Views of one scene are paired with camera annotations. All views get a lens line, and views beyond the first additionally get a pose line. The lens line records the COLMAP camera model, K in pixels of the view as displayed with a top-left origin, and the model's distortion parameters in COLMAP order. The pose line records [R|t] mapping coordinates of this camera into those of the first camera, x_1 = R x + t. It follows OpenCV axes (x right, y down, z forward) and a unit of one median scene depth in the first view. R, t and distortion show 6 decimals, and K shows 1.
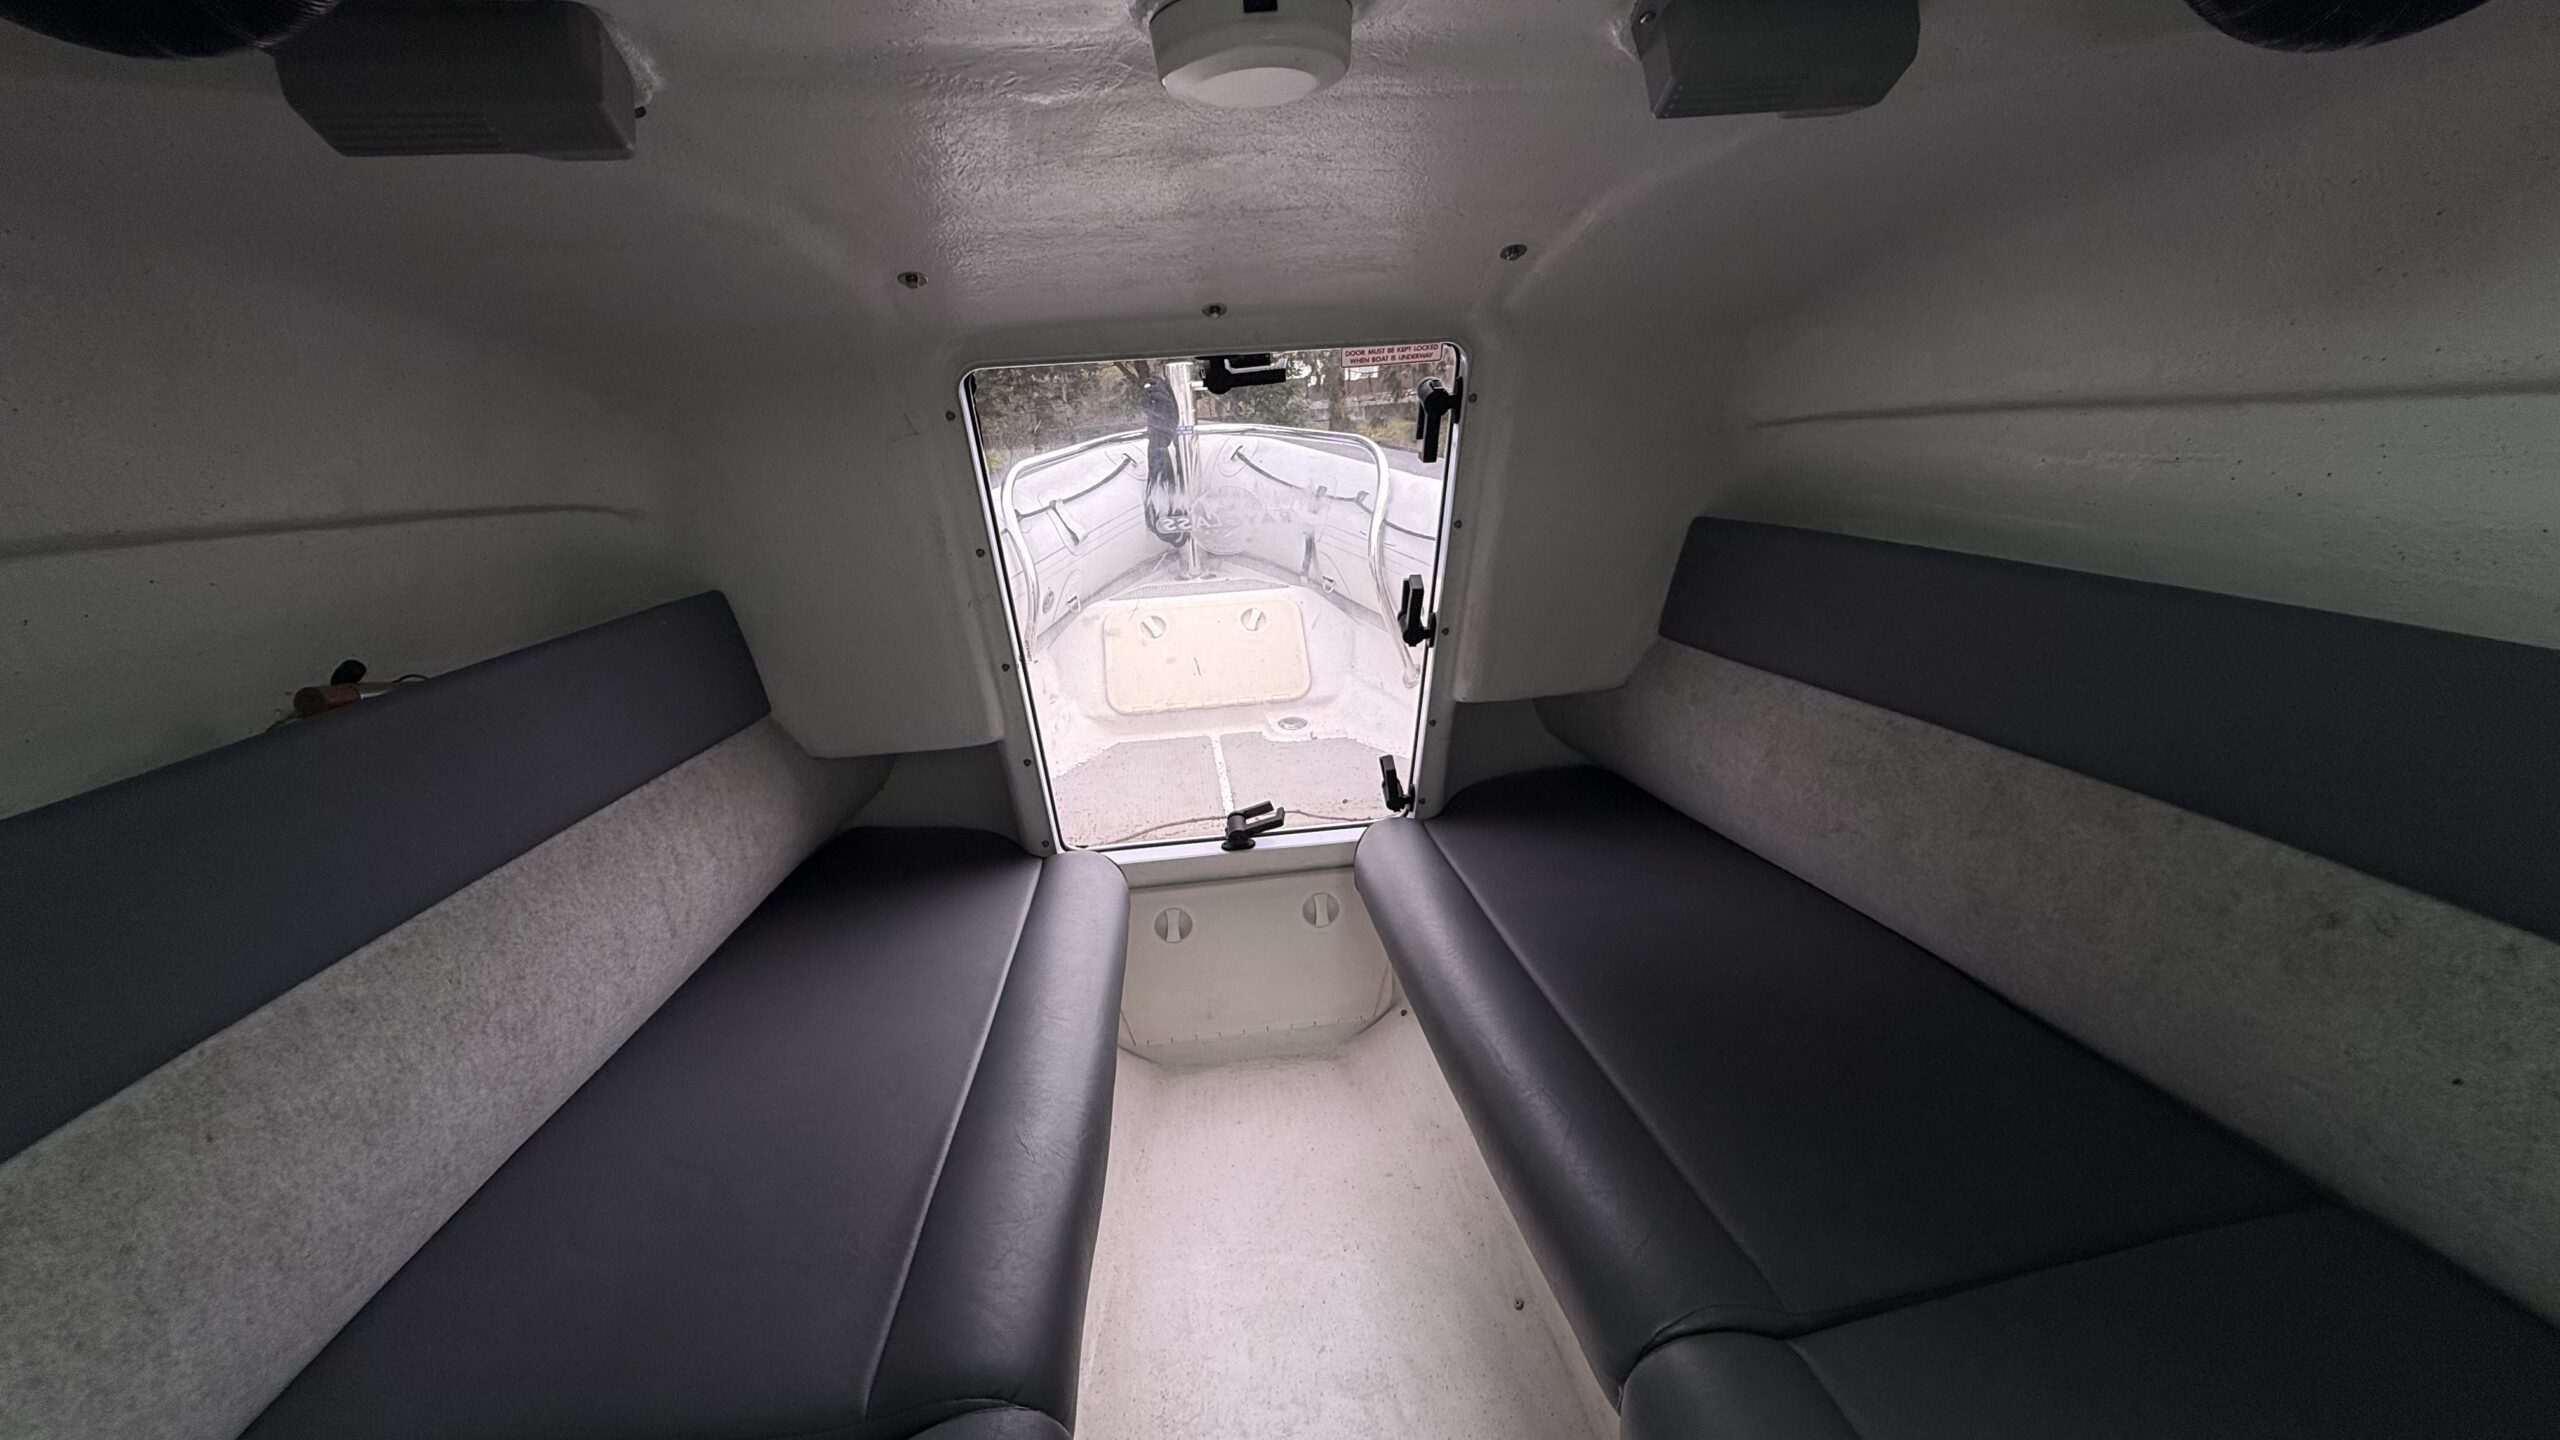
lens RADIAL K [[1012.2, 0, 1273.3], [0, 1012.2, 725.2], [0, 0, 1]] dist [0.000760, -0.000466]
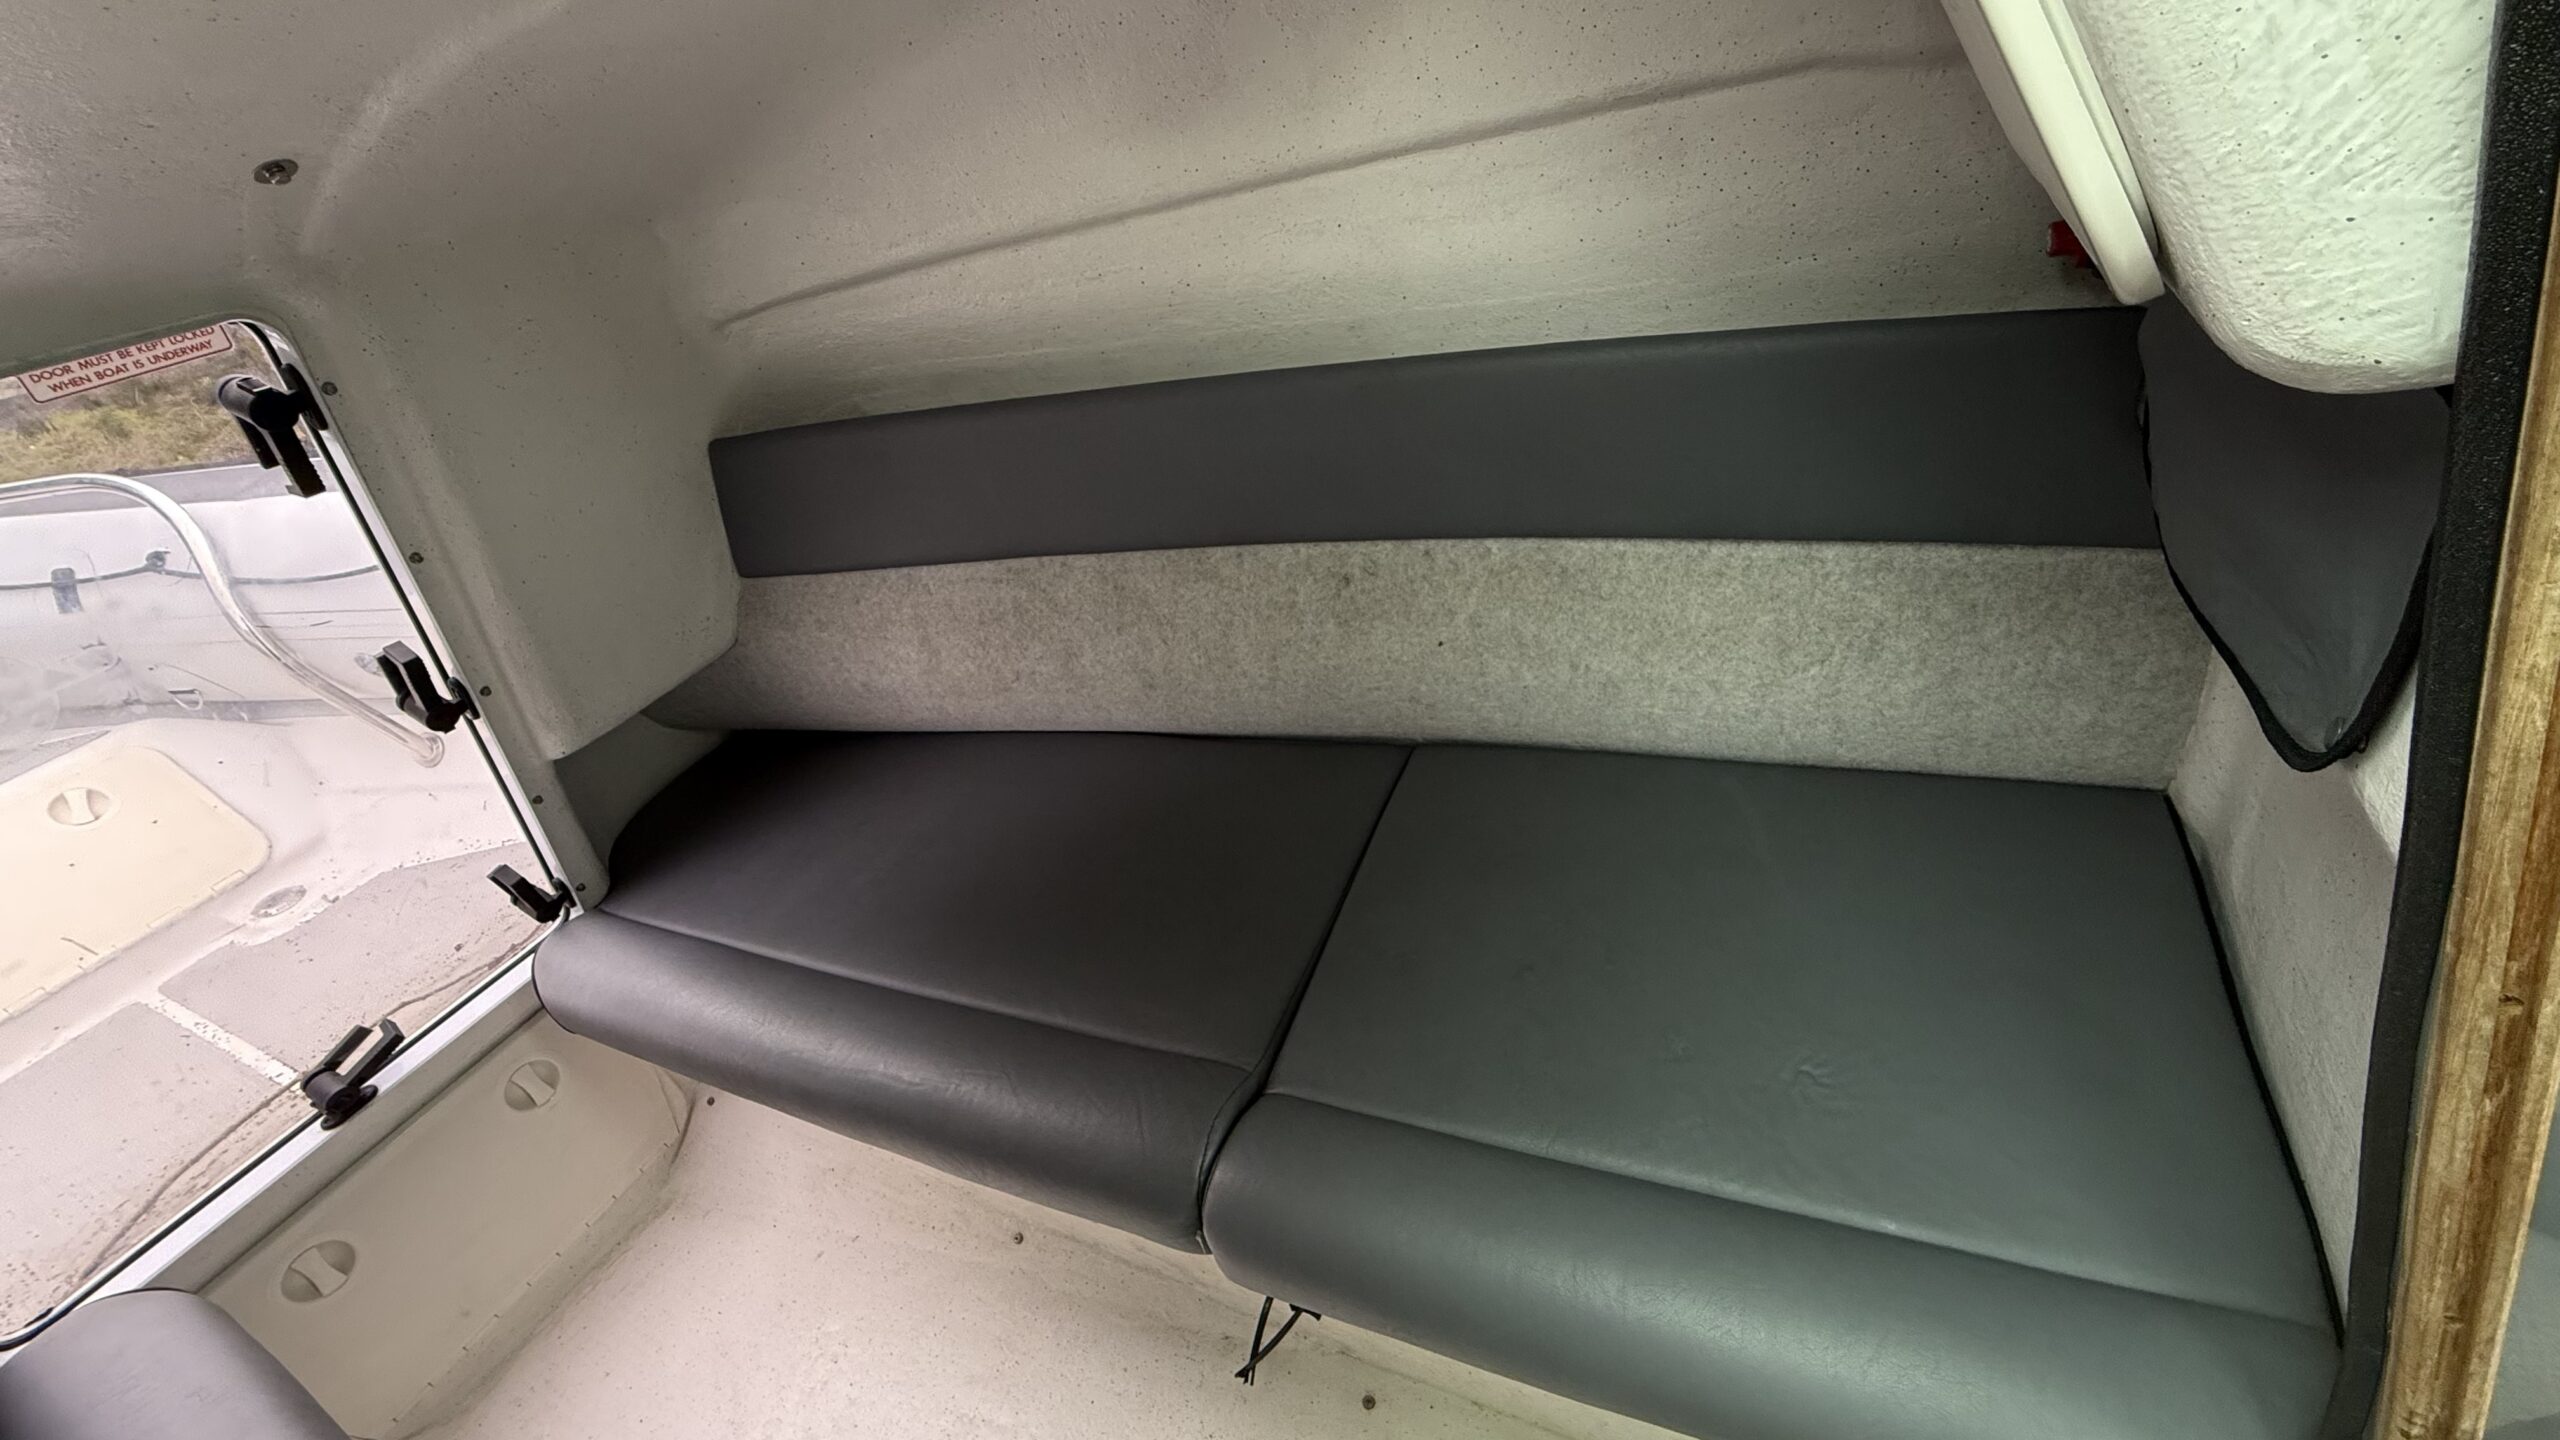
lens RADIAL K [[1012.2, 0, 1273.3], [0, 1012.2, 725.2], [0, 0, 1]] dist [0.000760, -0.000466]
pose [[0.537831, -0.510430, 0.670969, -0.033908], [0.419591, 0.852373, 0.312097, -0.066683], [-0.731219, 0.113678, 0.672604, 0.082968]]
